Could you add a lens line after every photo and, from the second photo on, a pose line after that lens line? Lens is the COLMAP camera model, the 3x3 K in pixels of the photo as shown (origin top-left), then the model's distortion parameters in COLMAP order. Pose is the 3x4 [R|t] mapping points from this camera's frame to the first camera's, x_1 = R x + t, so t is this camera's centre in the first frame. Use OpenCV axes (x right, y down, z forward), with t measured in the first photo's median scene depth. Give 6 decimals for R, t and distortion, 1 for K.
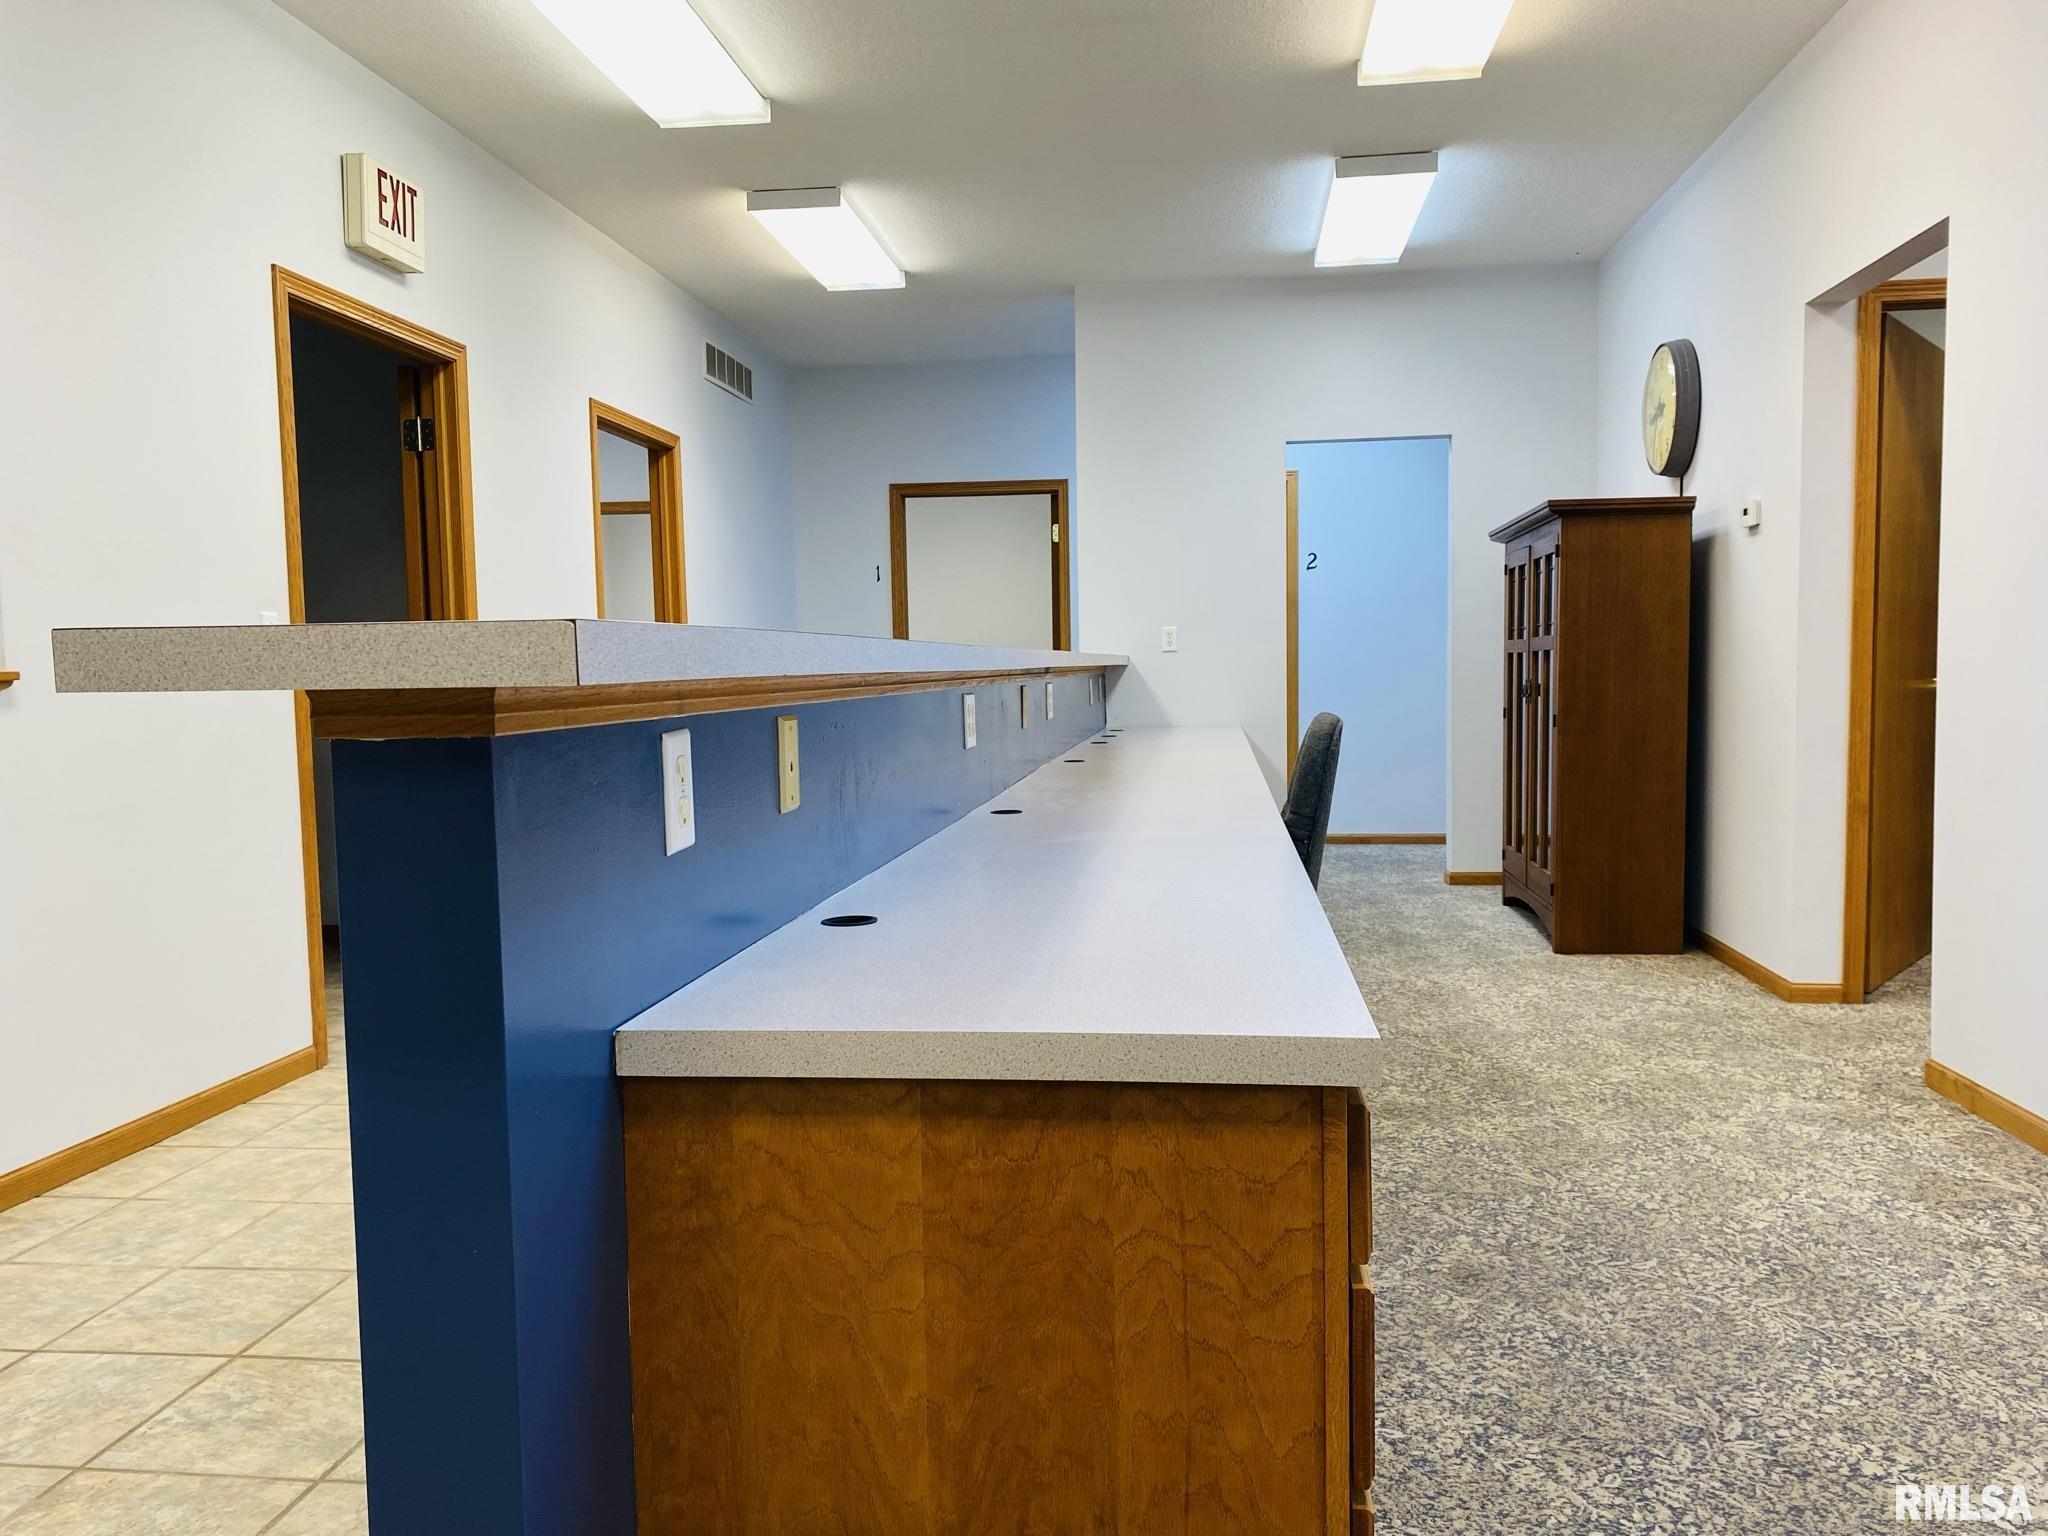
lens RADIAL K [[1527.4, 0, 1014.8], [0, 1527.4, 781.0], [0, 0, 1]] dist [0.012924, -0.000490]
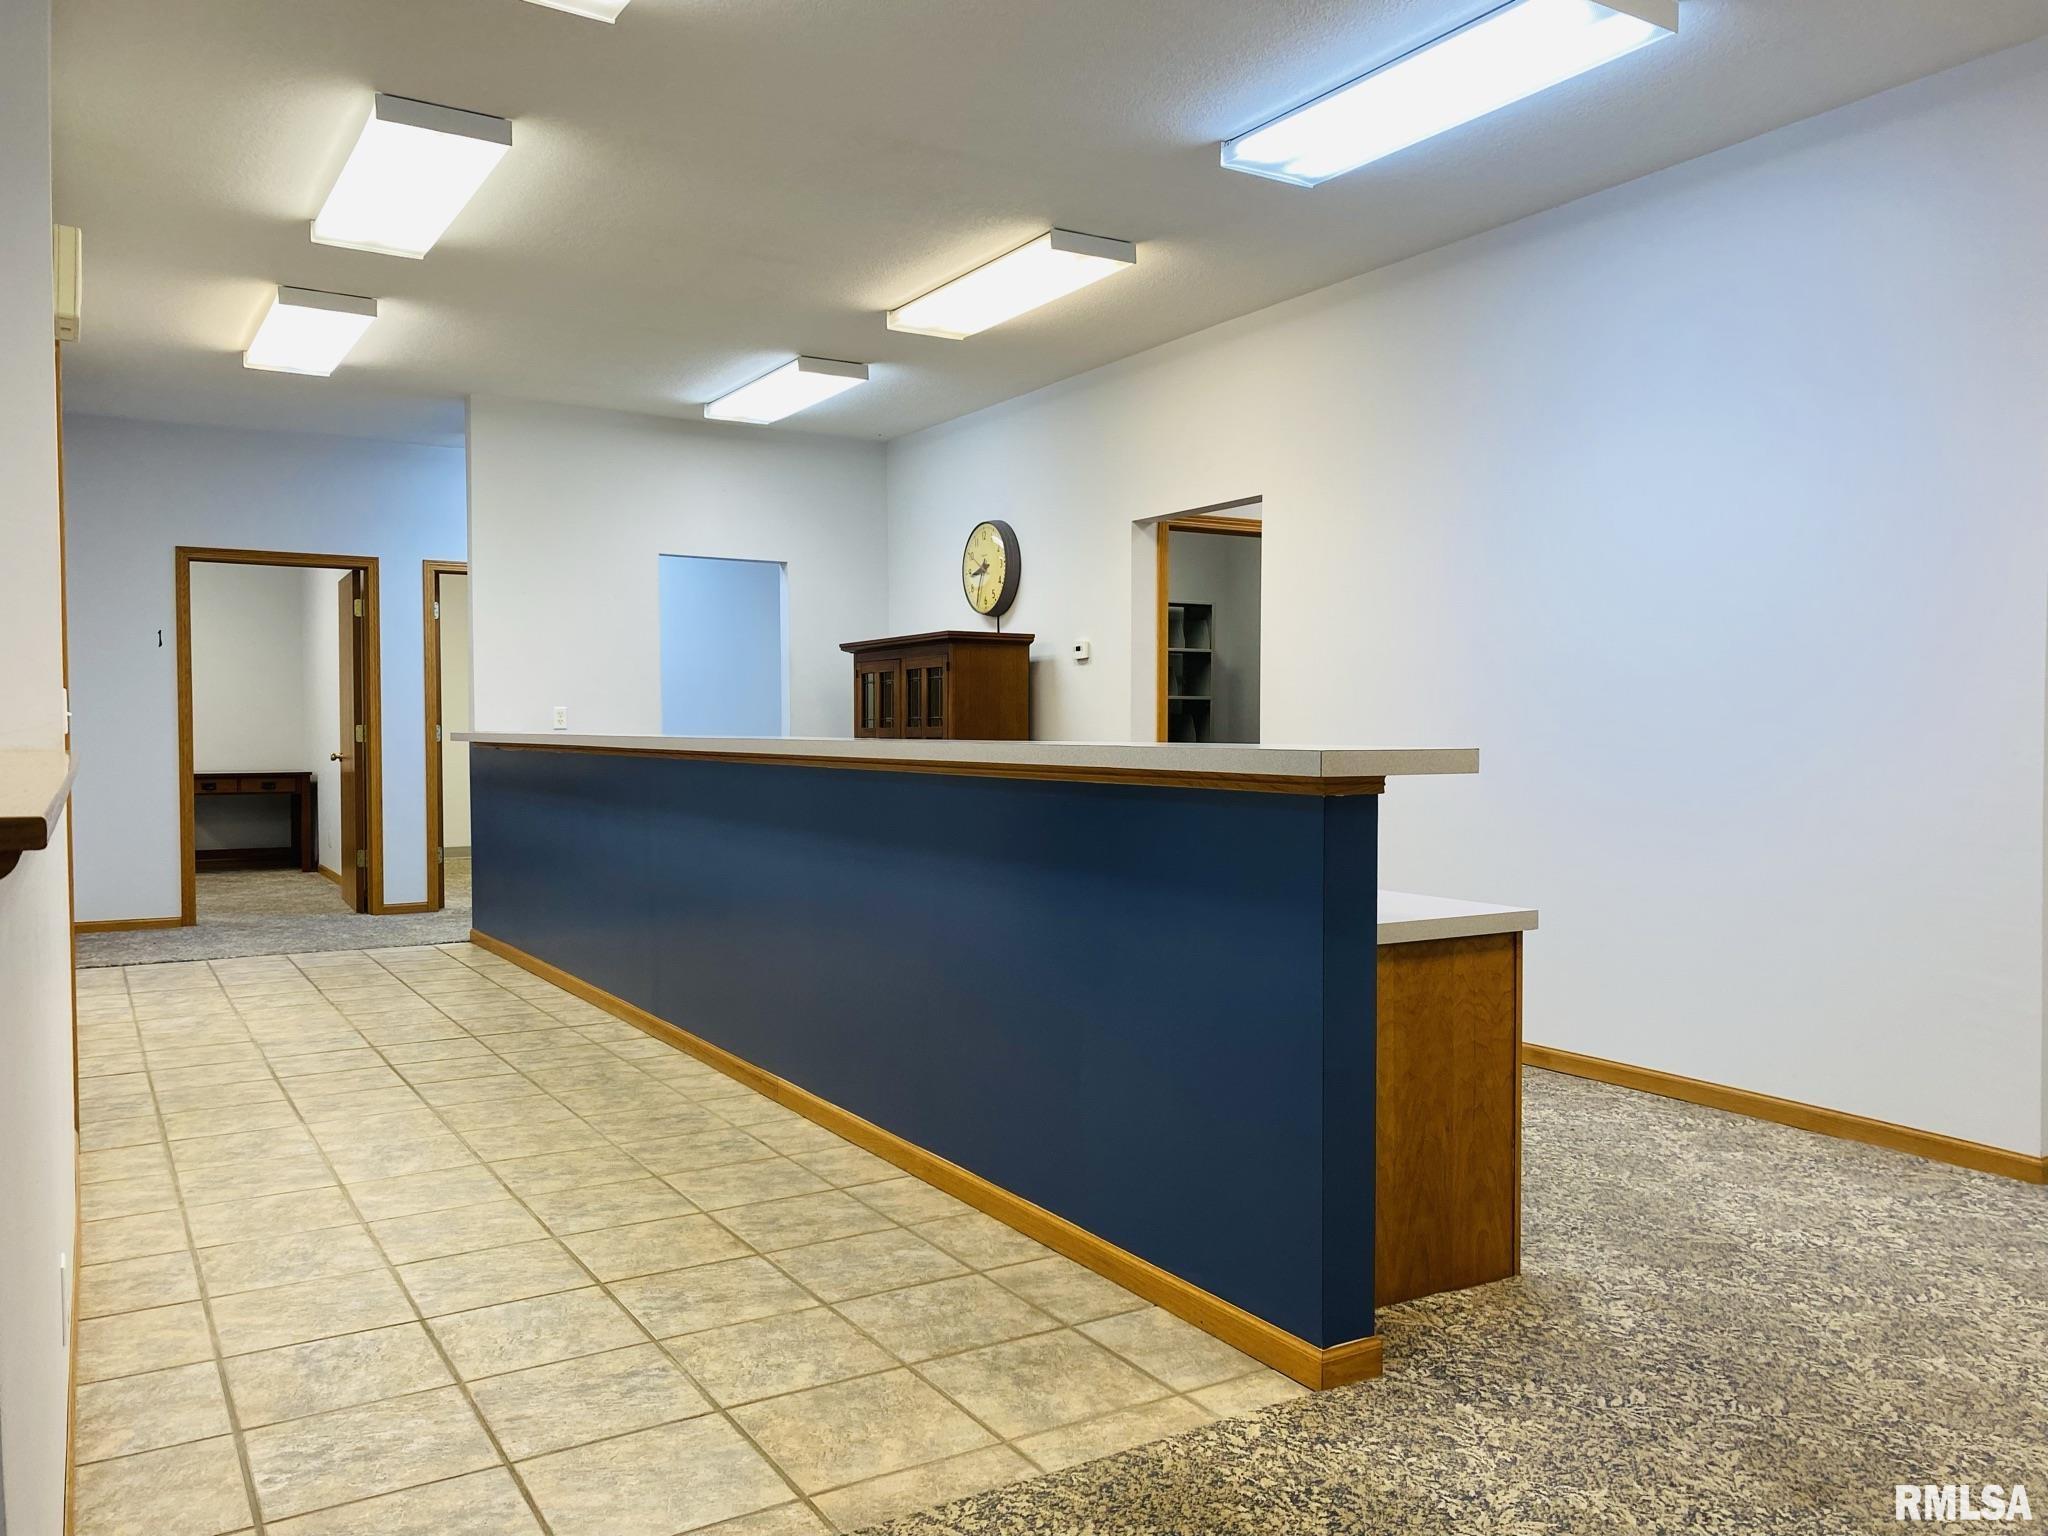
lens RADIAL K [[1527.4, 0, 1010.3], [0, 1527.4, 760.0], [0, 0, 1]] dist [0.012924, -0.000490]
pose [[0.789287, 0.007646, 0.613977, -0.805184], [0.029555, 0.998290, -0.050427, 0.007496], [-0.613313, 0.057947, 0.787712, -0.196830]]
